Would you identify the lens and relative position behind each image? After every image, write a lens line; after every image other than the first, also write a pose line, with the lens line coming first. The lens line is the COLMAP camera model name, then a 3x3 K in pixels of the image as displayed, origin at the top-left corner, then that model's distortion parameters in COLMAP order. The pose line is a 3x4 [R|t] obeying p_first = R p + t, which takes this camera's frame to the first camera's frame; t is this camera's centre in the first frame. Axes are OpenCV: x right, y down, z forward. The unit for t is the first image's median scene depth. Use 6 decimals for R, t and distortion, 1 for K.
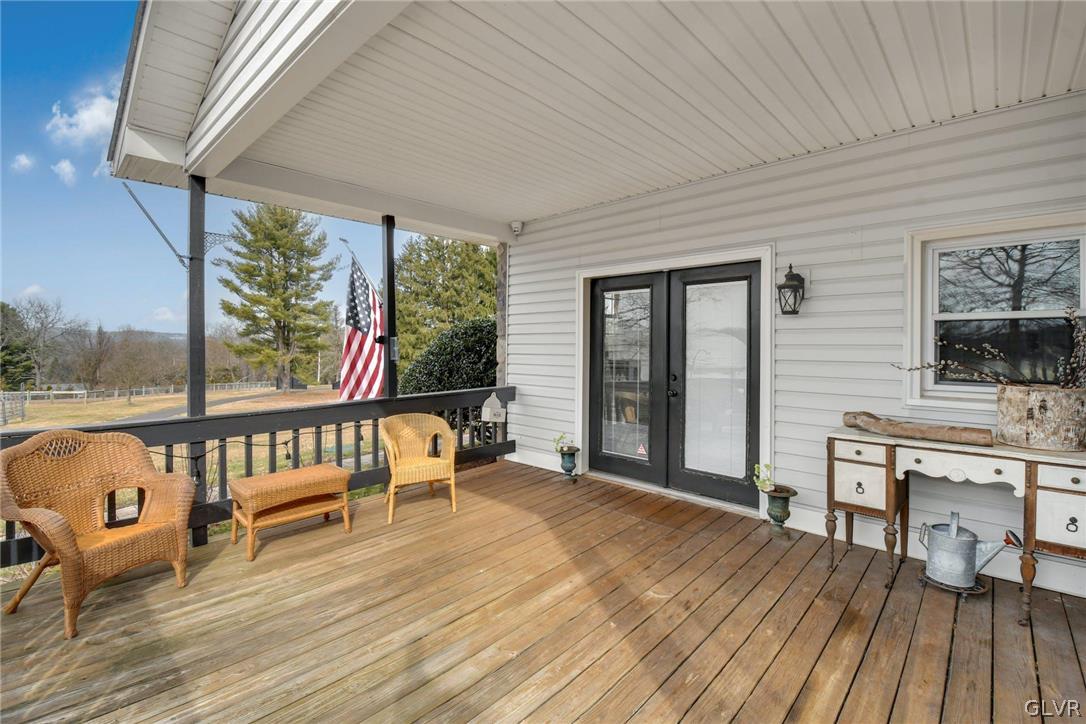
lens RADIAL K [[486.5, 0, 578.0], [0, 486.5, 340.2], [0, 0, 1]] dist [-0.000611, -0.000523]
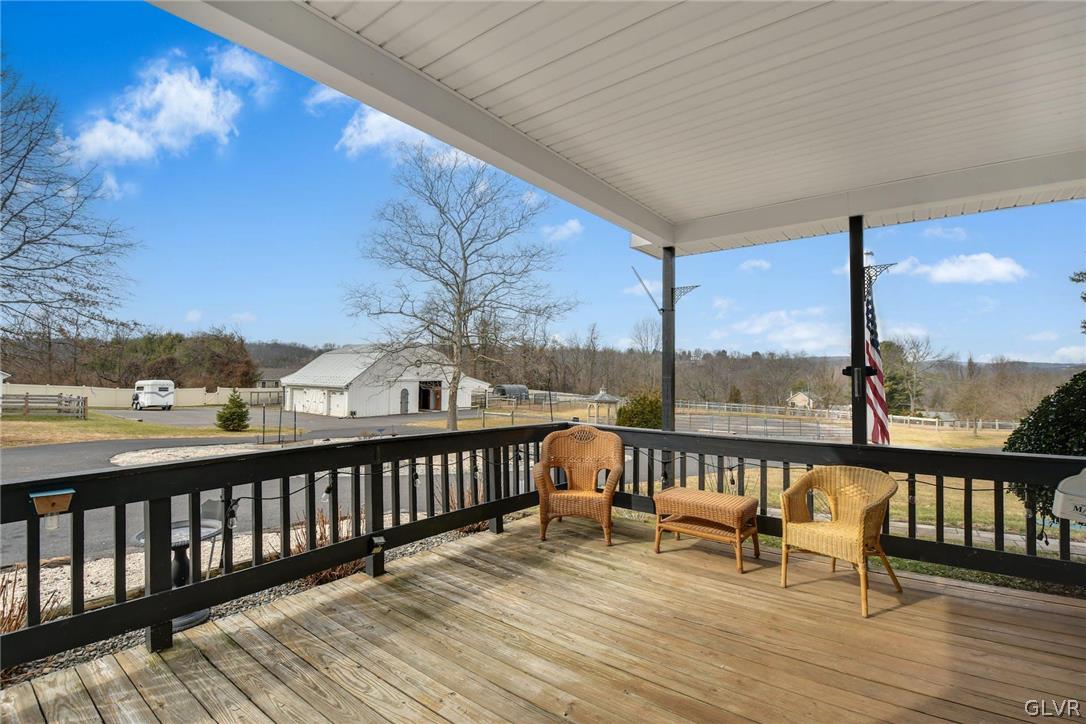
lens RADIAL K [[495.6, 0, 543.0], [0, 495.6, 362.0], [0, 0, 1]] dist [-0.013446, -0.000235]
pose [[0.069821, -0.021144, -0.997335, 0.484809], [0.002215, 0.999776, -0.021040, -0.000375], [0.997557, -0.000740, 0.069853, 0.544323]]
